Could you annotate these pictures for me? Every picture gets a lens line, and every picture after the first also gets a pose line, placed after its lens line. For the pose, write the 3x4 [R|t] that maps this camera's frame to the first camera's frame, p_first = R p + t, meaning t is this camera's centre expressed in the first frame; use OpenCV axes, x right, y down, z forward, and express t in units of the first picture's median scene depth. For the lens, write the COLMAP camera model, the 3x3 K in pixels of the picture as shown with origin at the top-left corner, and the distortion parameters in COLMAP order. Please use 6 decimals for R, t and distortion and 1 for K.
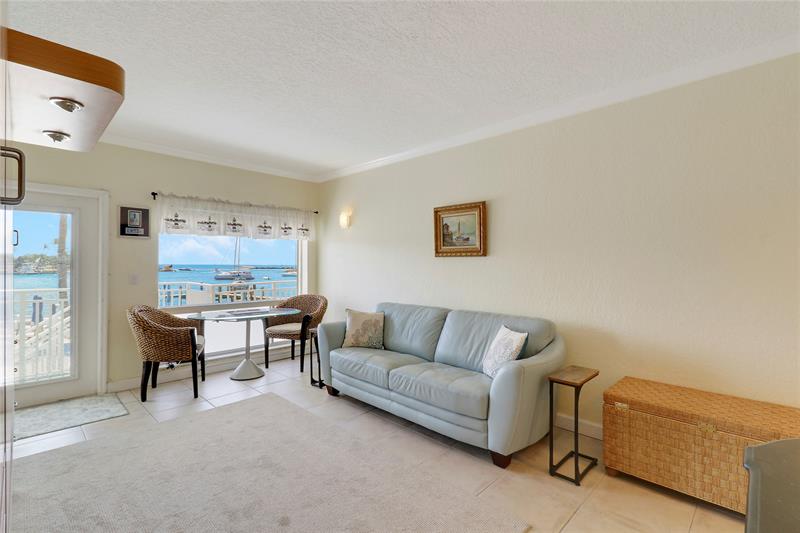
lens RADIAL K [[370.9, 0, 398.9], [0, 370.9, 240.2], [0, 0, 1]] dist [-0.001819, -0.000926]
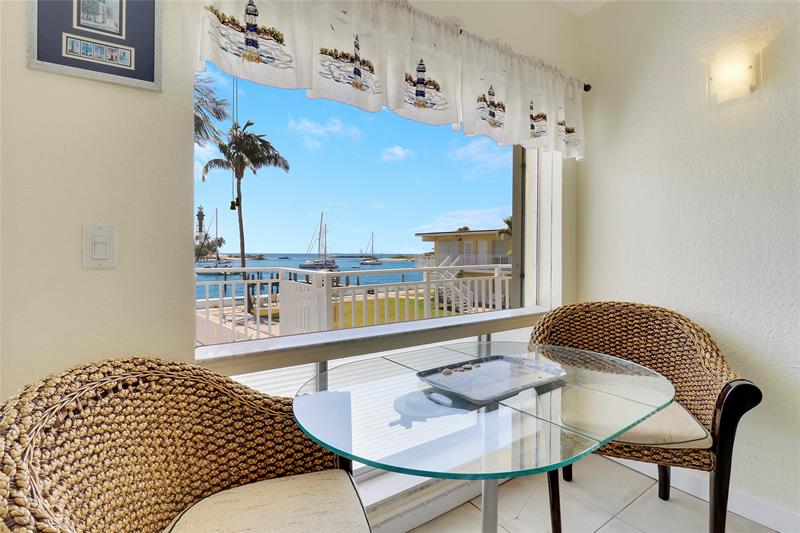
lens RADIAL K [[392.4, 0, 402.3], [0, 392.4, 240.0], [0, 0, 1]] dist [-0.001834, -0.001513]
pose [[0.977631, -0.009116, -0.210132, -0.496906], [0.015970, 0.999393, 0.030945, 0.103766], [0.209723, -0.033608, 0.977183, 0.843775]]
